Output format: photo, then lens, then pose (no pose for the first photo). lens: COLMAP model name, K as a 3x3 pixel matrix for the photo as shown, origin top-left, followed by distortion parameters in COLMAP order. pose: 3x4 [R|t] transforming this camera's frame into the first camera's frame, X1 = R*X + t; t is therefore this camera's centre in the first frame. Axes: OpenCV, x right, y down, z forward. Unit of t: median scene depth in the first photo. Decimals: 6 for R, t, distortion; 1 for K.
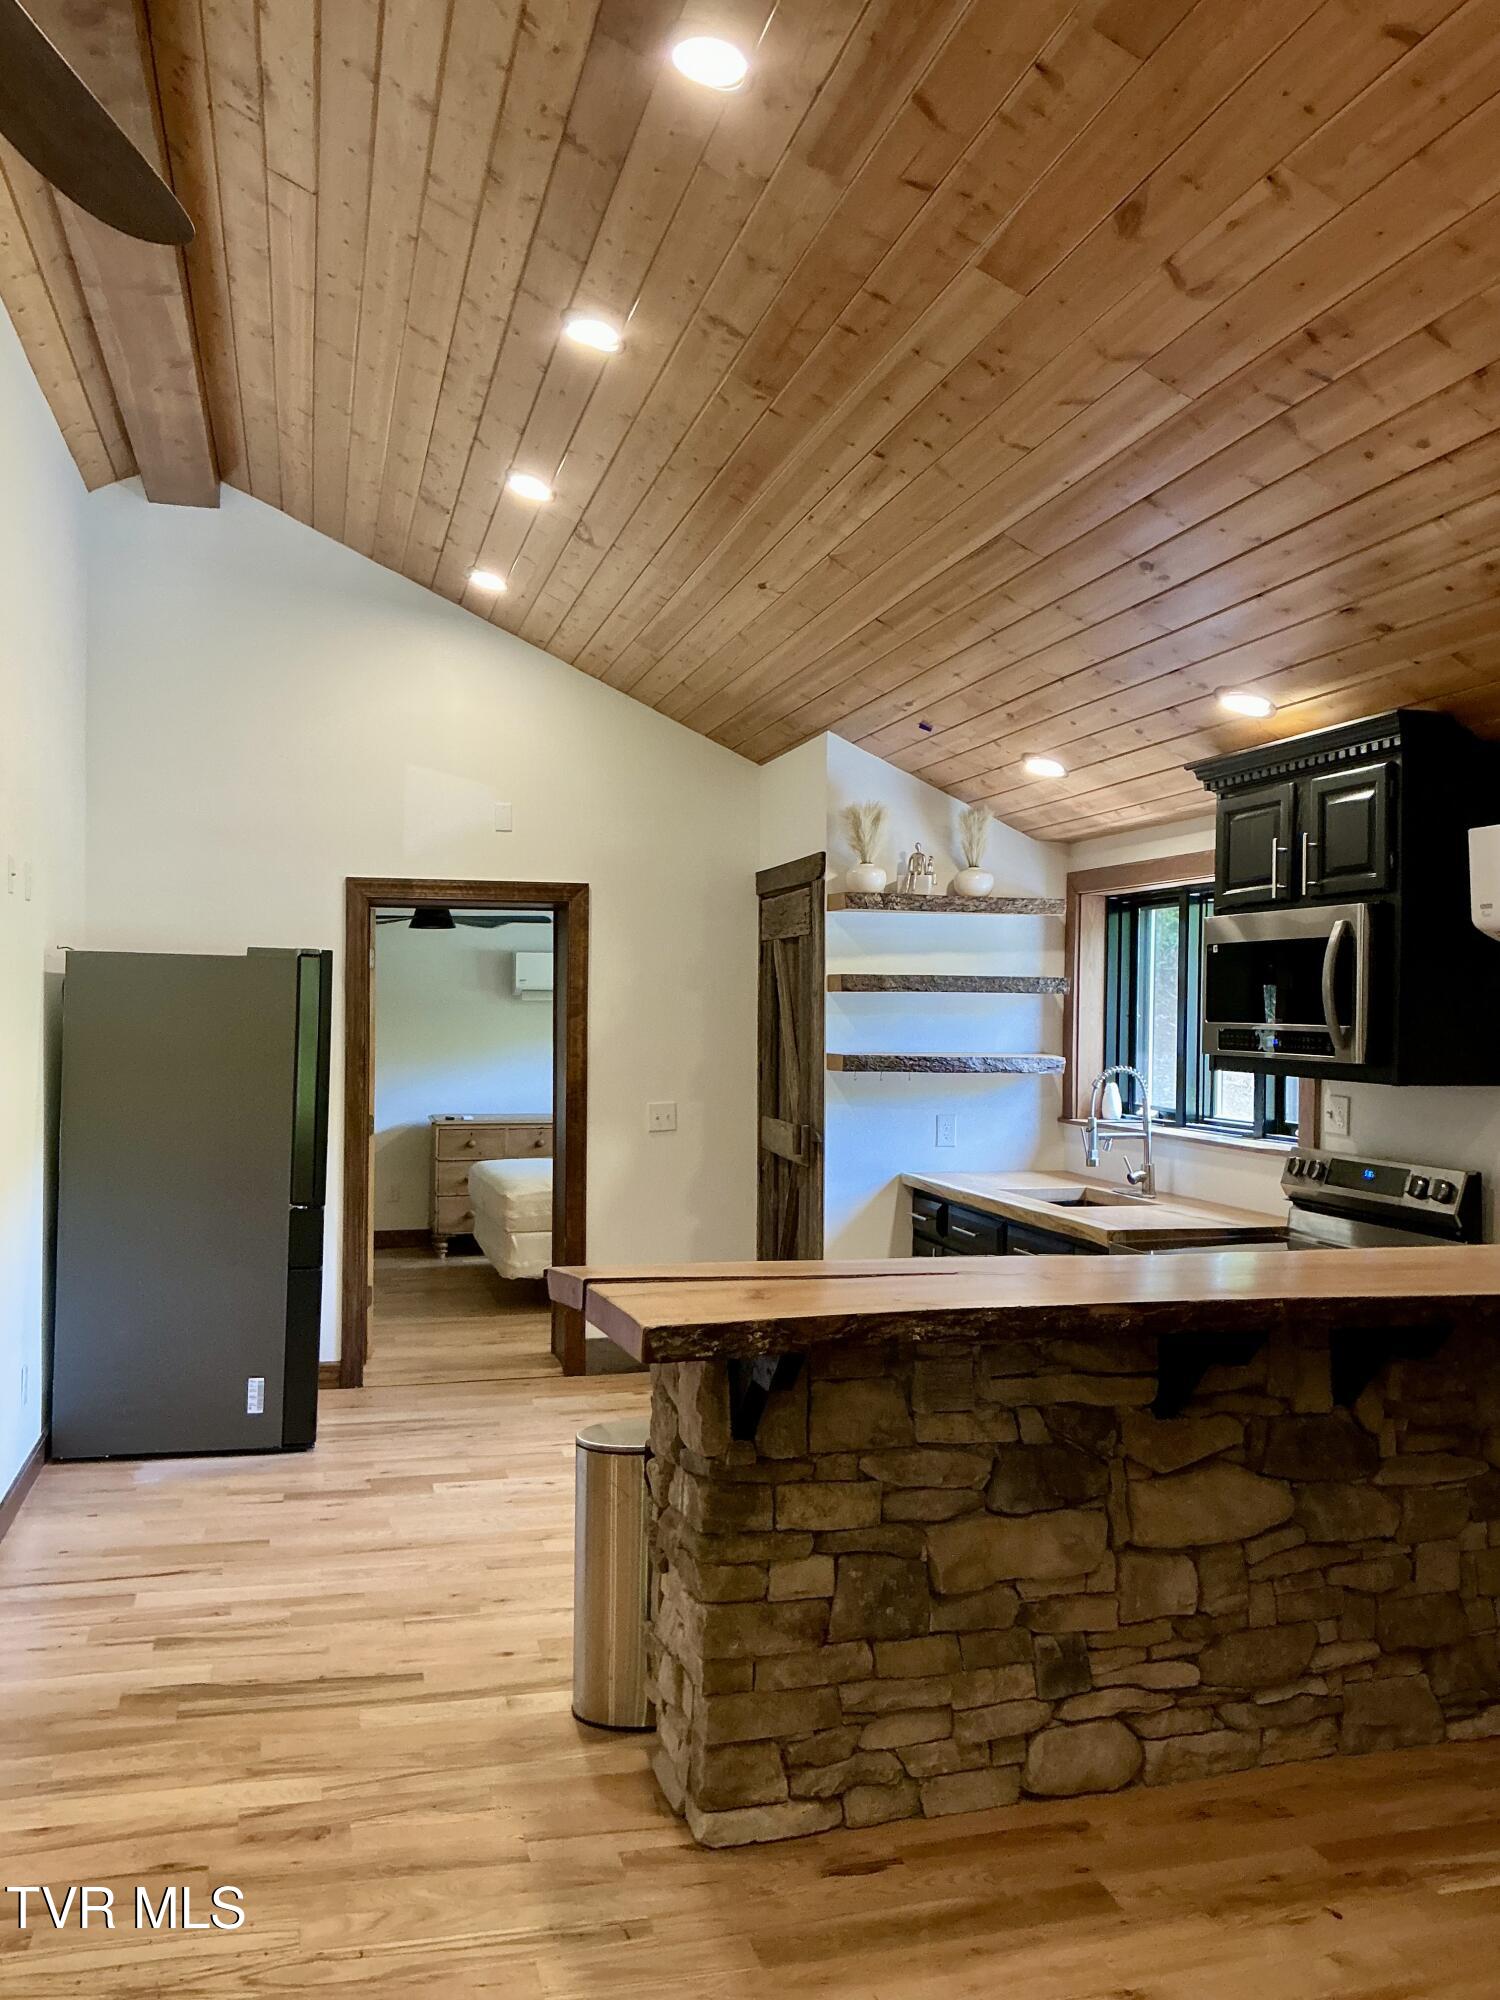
lens RADIAL K [[1651.1, 0, 759.1], [0, 1651.1, 996.1], [0, 0, 1]] dist [0.044067, -0.065053]
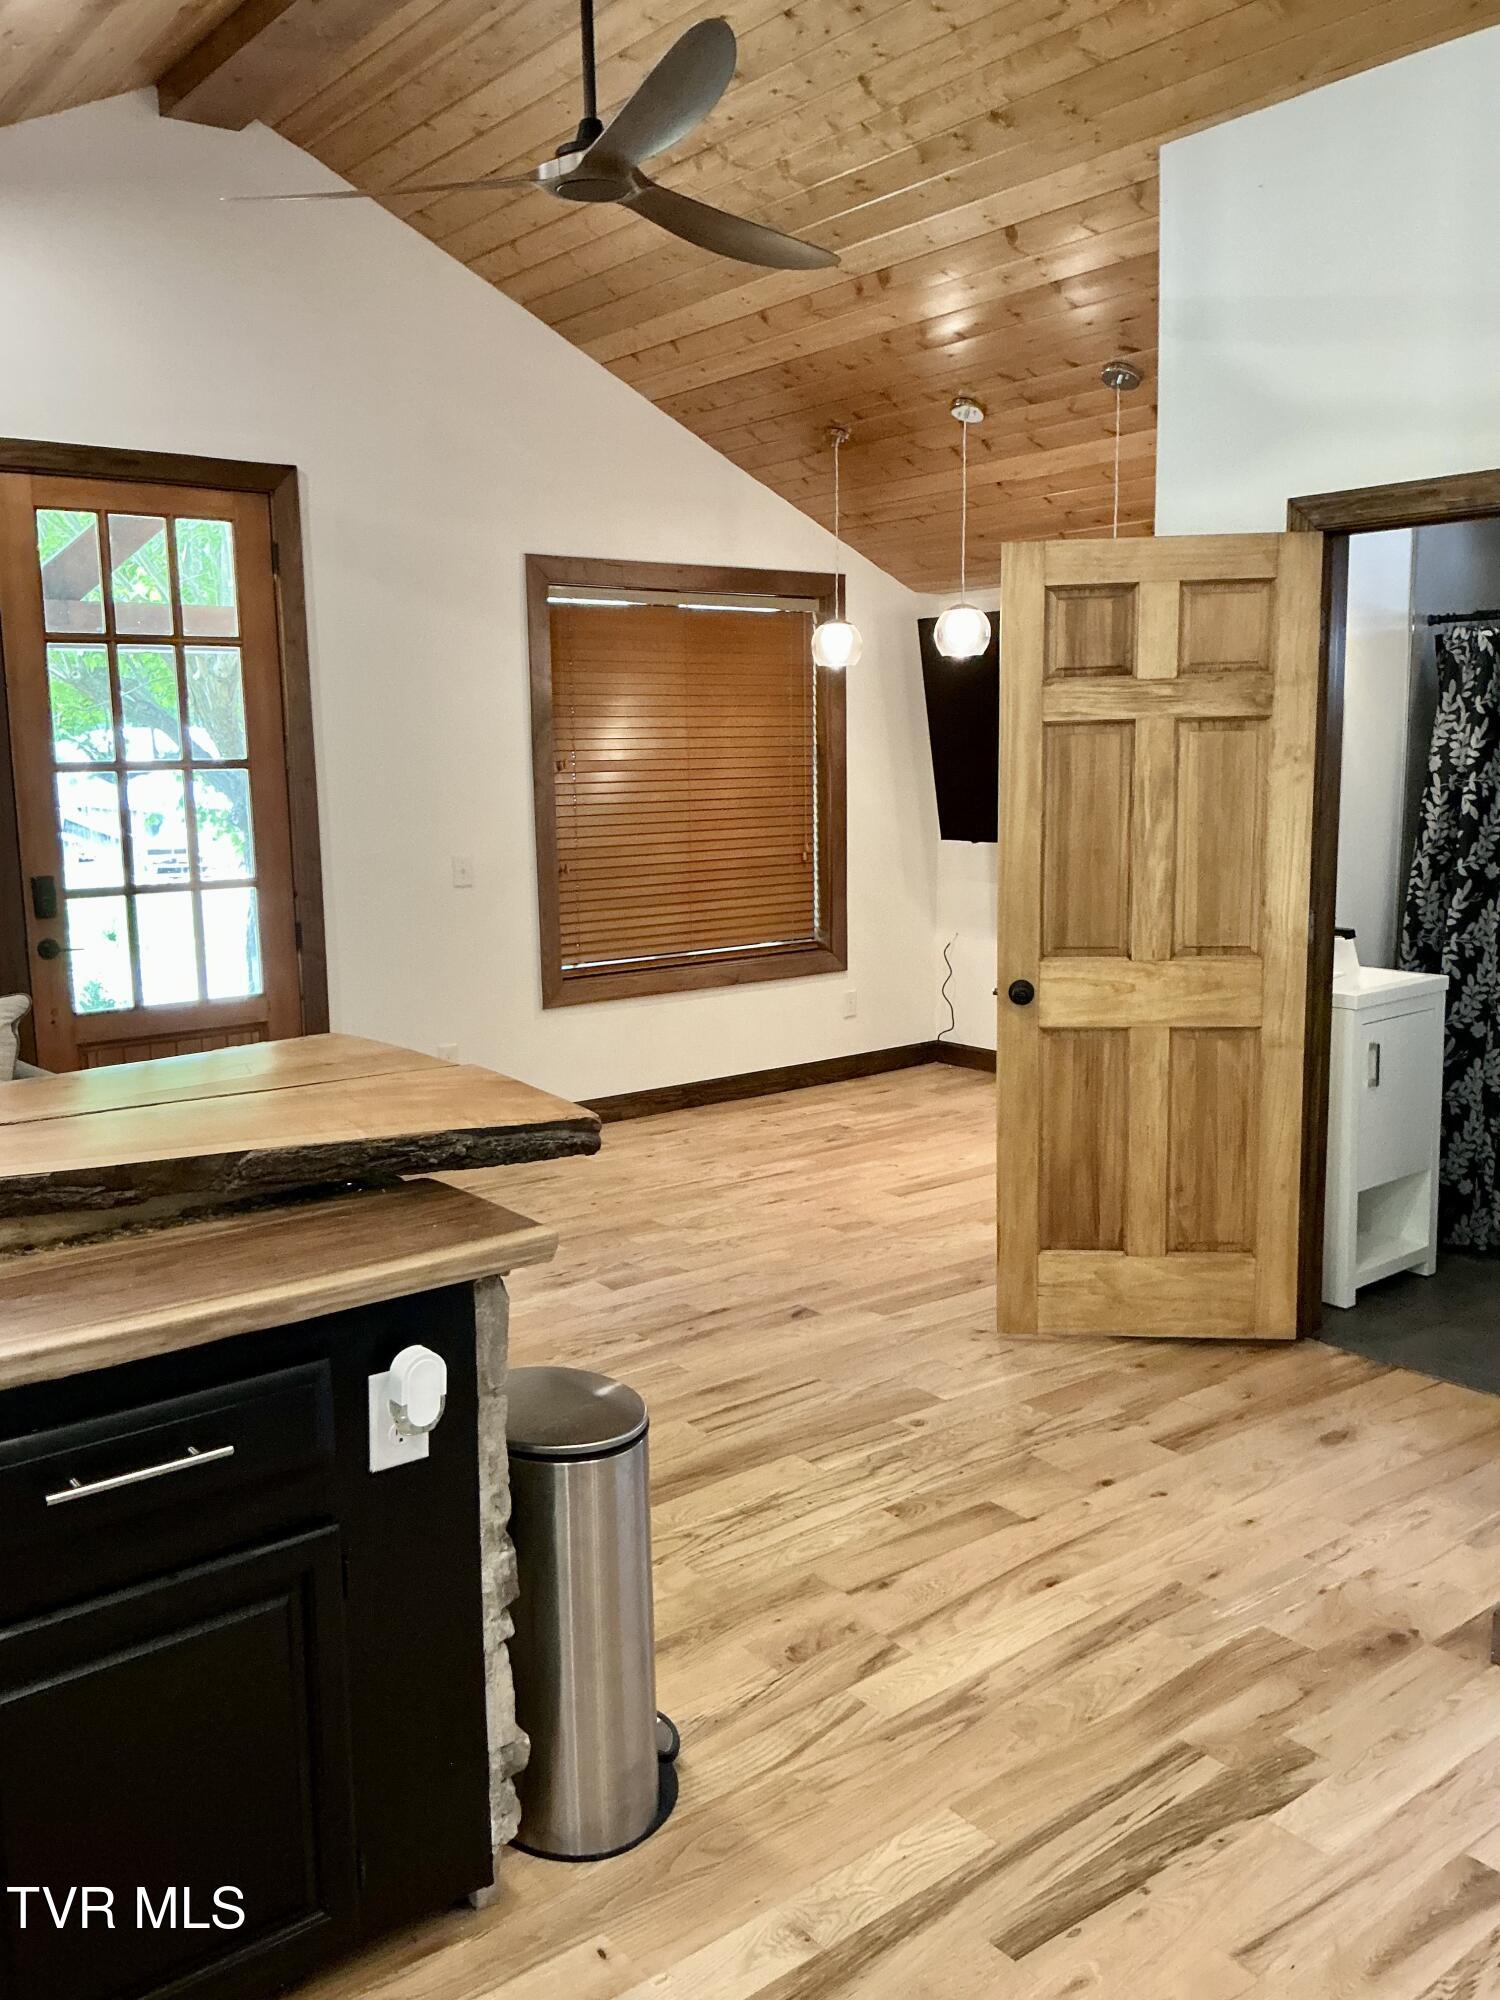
lens RADIAL K [[1647.4, 0, 747.6], [0, 1647.4, 1001.3], [0, 0, 1]] dist [0.117219, -0.233720]
pose [[-0.921811, 0.069346, -0.381385, 0.052771], [0.012586, 0.988704, 0.149354, 0.009926], [0.387434, 0.132876, -0.912271, 1.144231]]
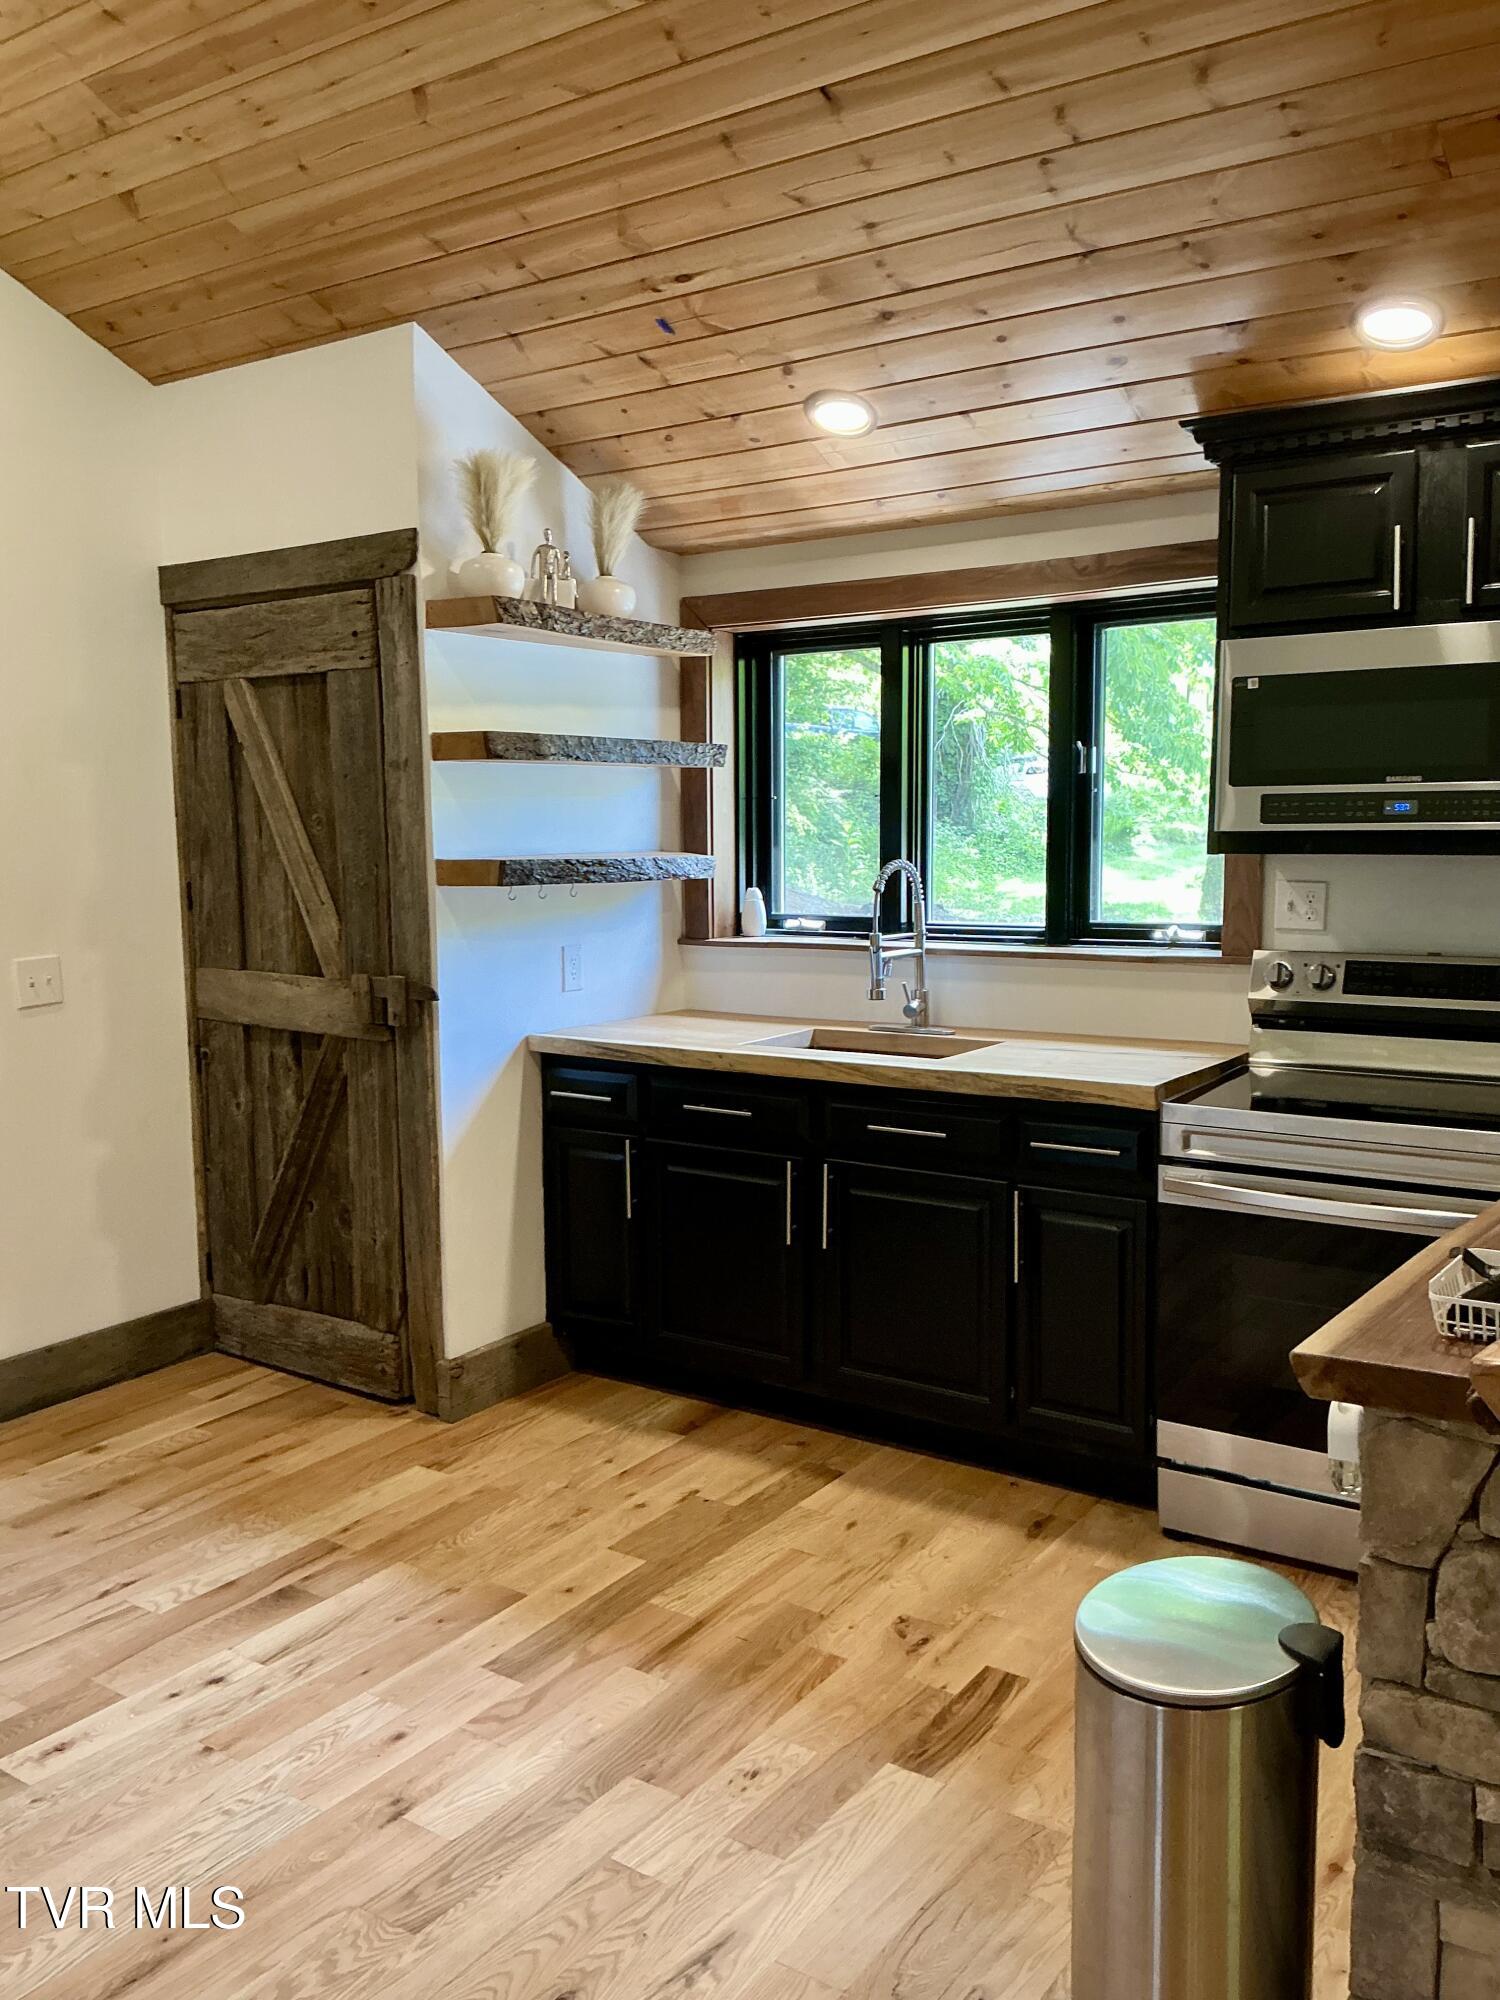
lens RADIAL K [[1647.4, 0, 747.6], [0, 1647.4, 1001.3], [0, 0, 1]] dist [0.117219, -0.233720]
pose [[0.762337, -0.087989, 0.641171, -0.358043], [0.013248, 0.992629, 0.120468, 0.017743], [-0.647045, -0.083344, 0.757883, 0.563239]]
